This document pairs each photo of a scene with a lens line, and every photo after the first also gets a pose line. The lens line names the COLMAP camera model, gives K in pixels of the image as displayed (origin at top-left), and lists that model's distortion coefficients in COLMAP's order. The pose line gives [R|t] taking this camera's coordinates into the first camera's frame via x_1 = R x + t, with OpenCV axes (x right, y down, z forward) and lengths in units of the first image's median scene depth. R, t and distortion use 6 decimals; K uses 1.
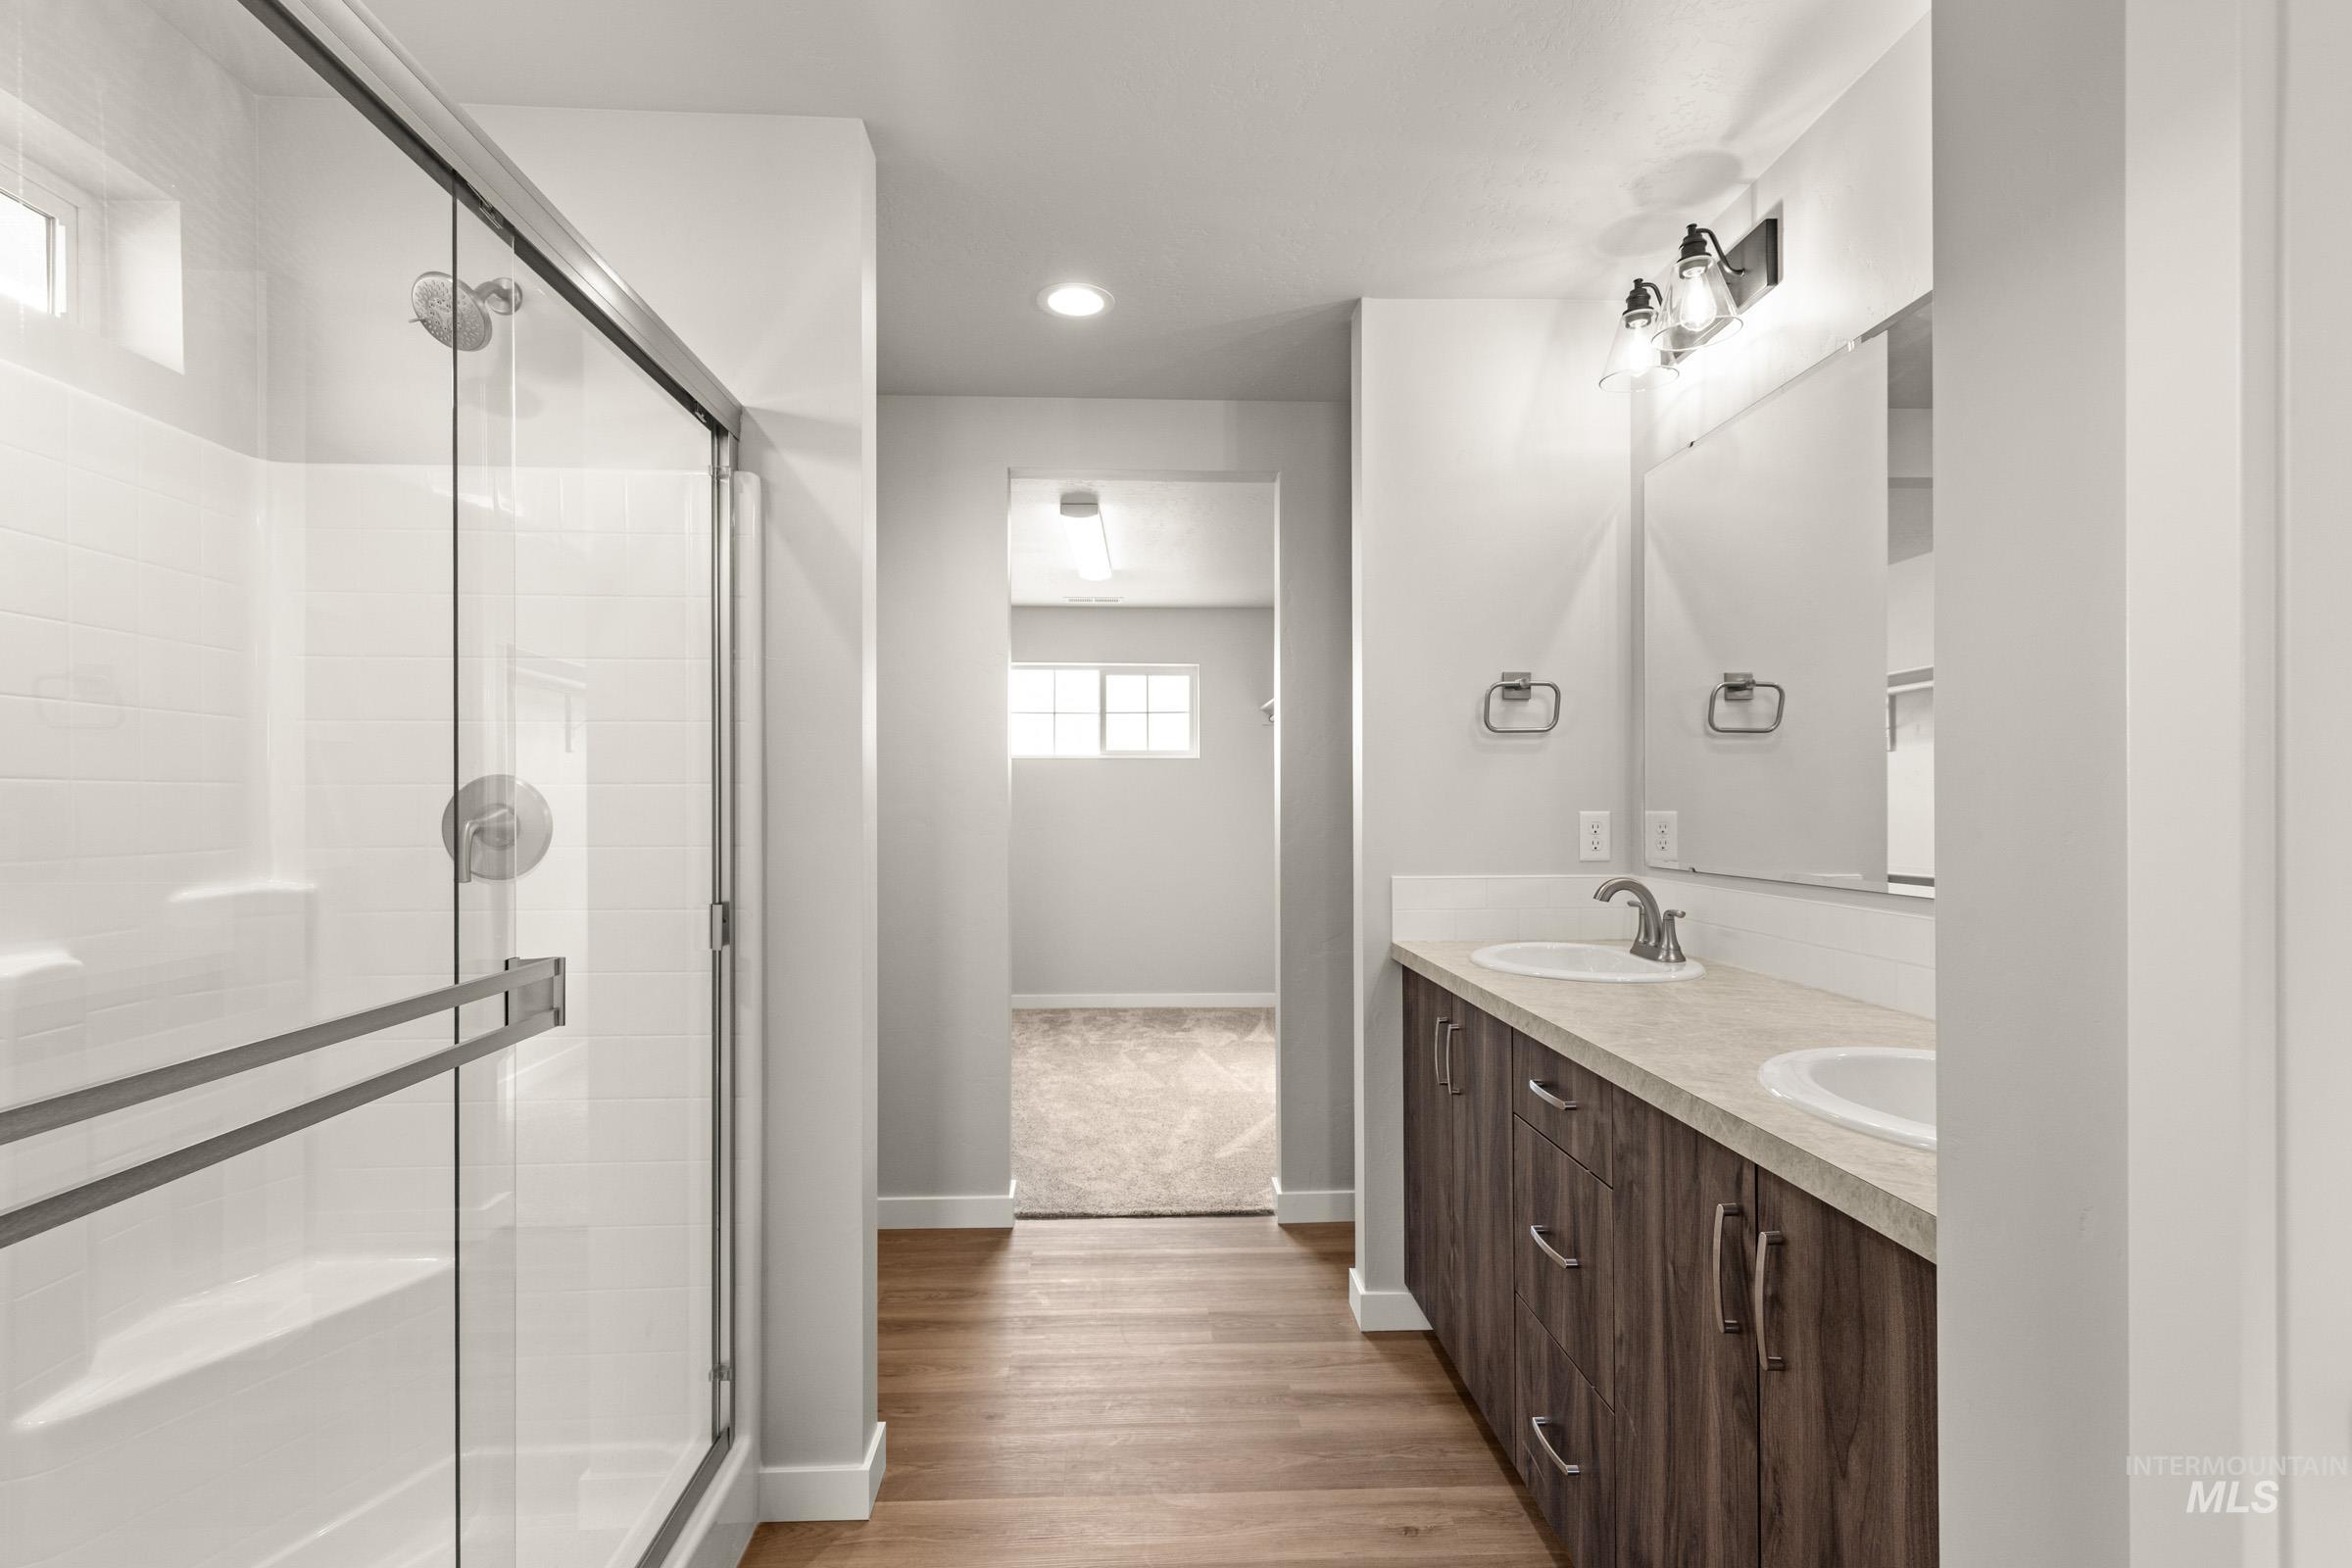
lens RADIAL K [[1121.7, 0, 1176.0], [0, 1121.7, 784.0], [0, 0, 1]] dist [0.018628, -0.000353]
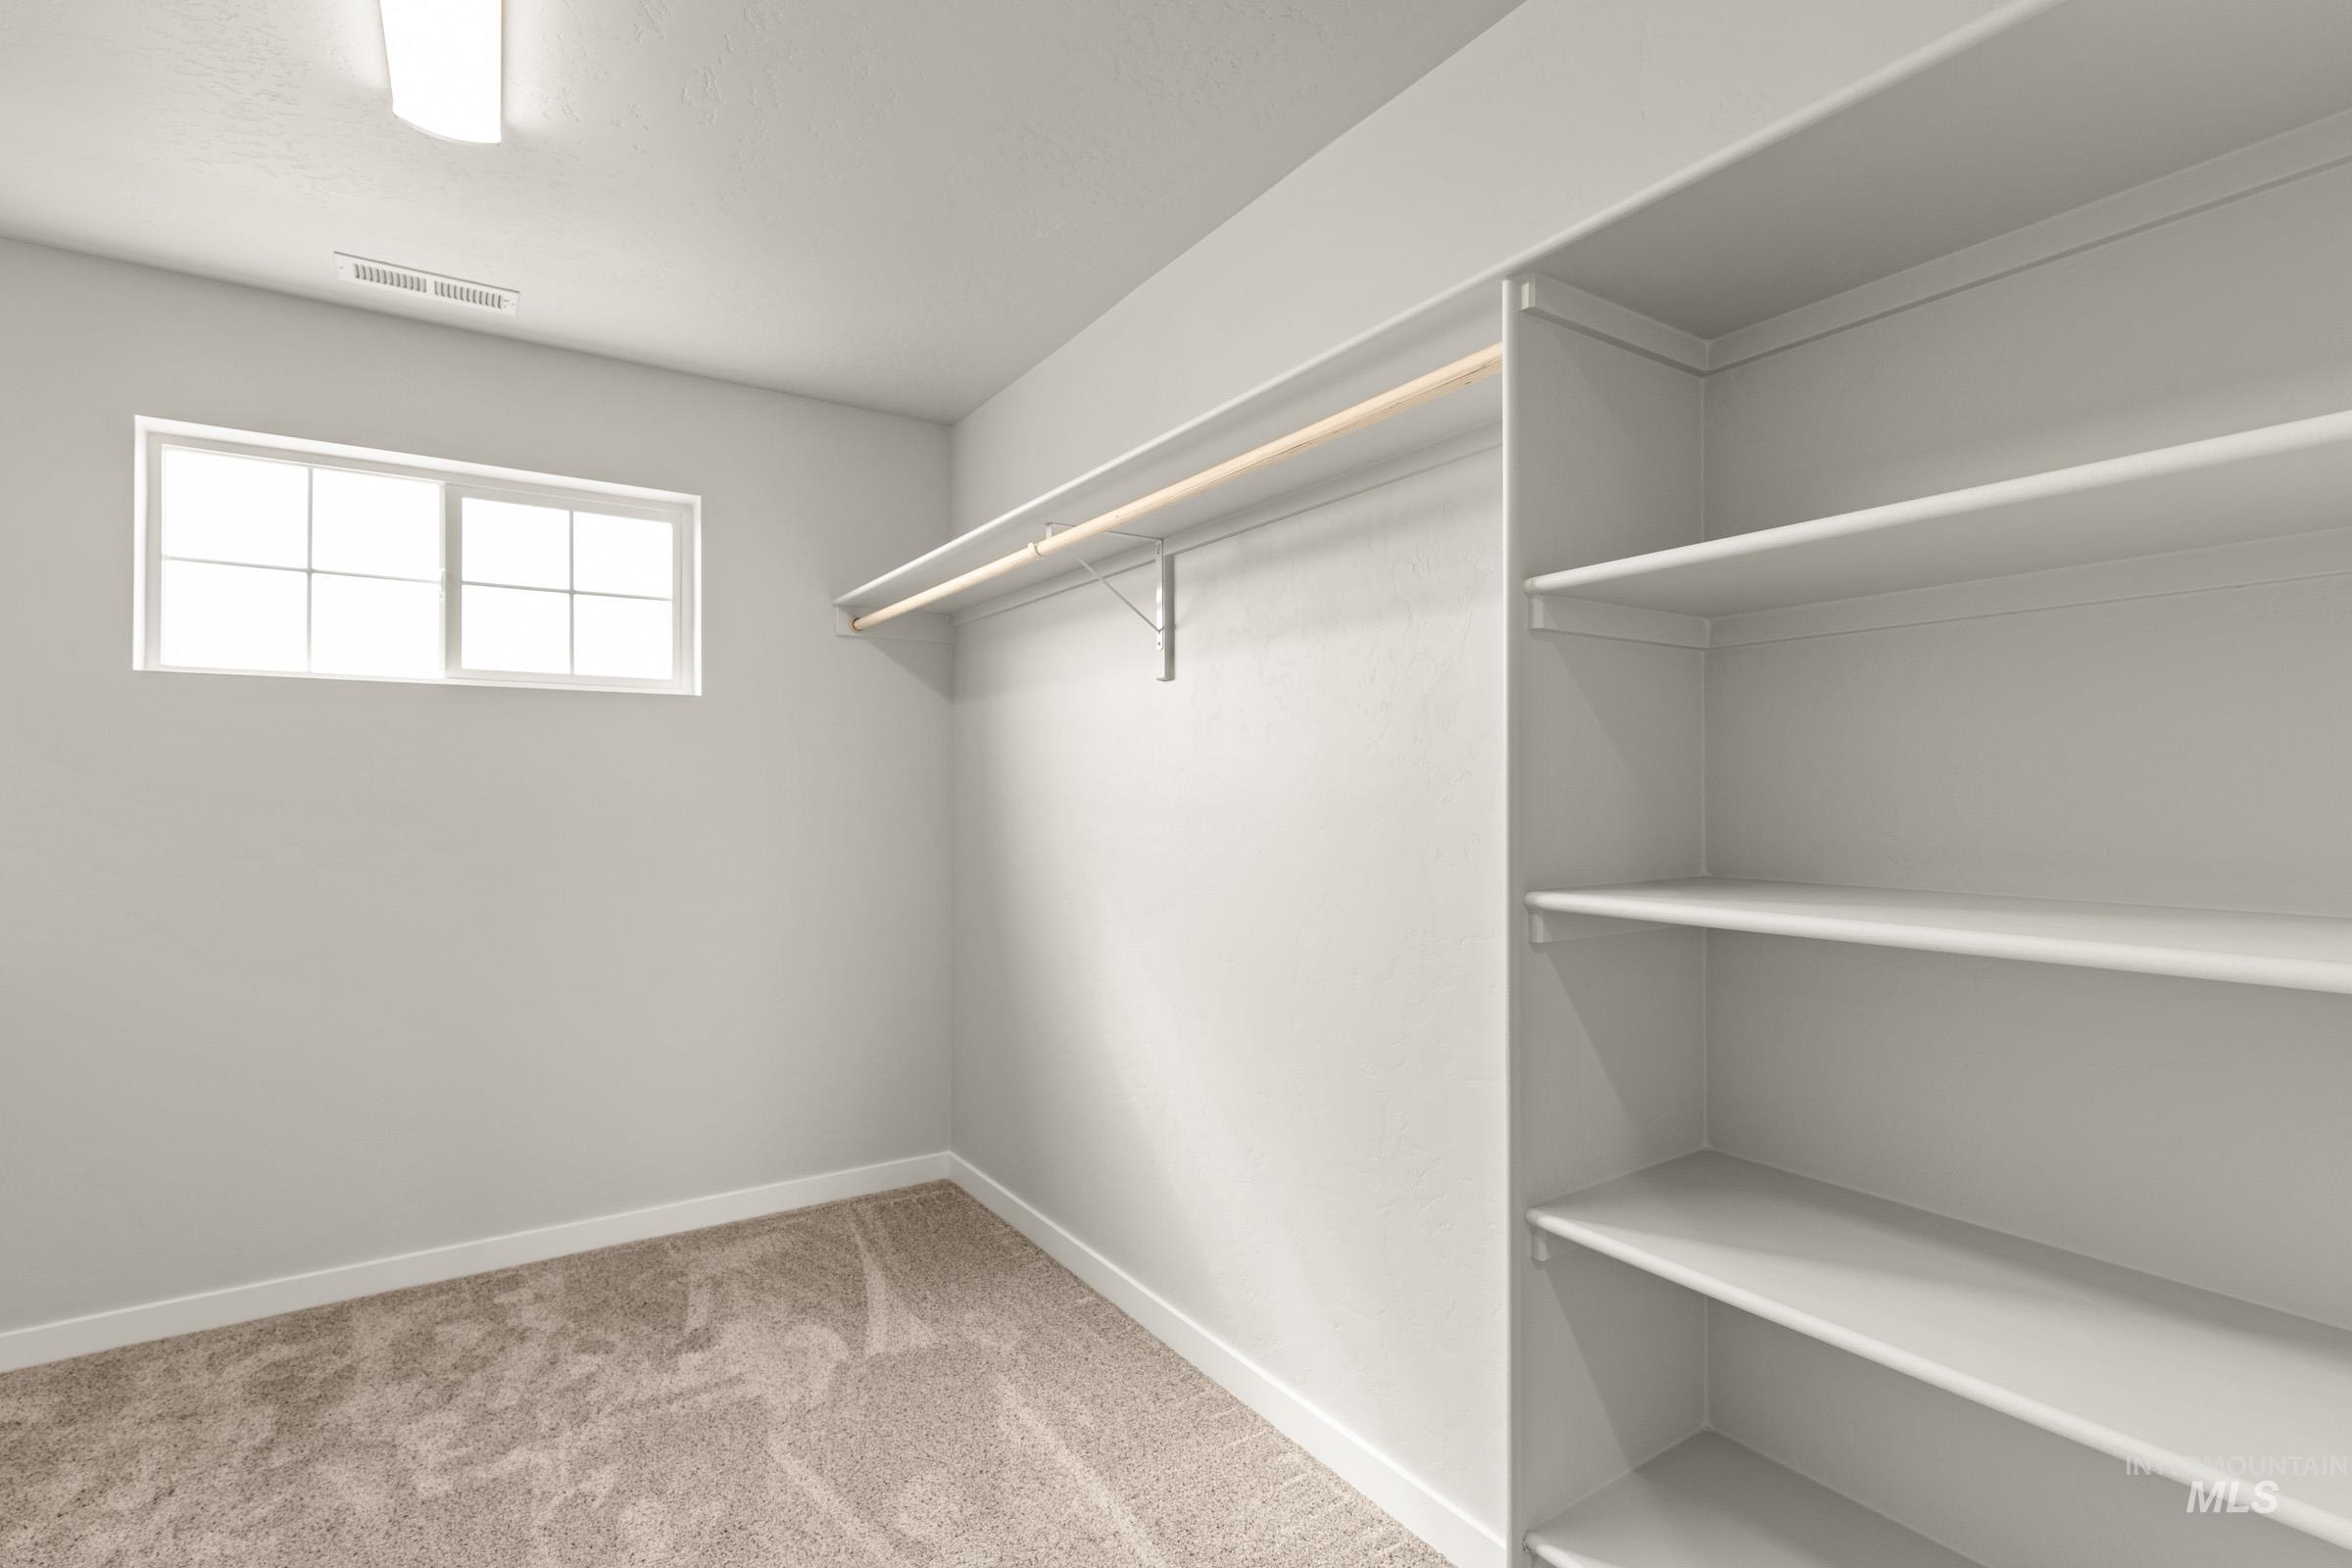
lens RADIAL K [[1121.7, 0, 1176.0], [0, 1121.7, 784.0], [0, 0, 1]] dist [0.018628, -0.000353]
pose [[0.863984, 0.003989, 0.503504, -0.043423], [-0.009492, 0.999920, 0.008365, 0.007743], [-0.503430, -0.012007, 0.863953, 0.482475]]
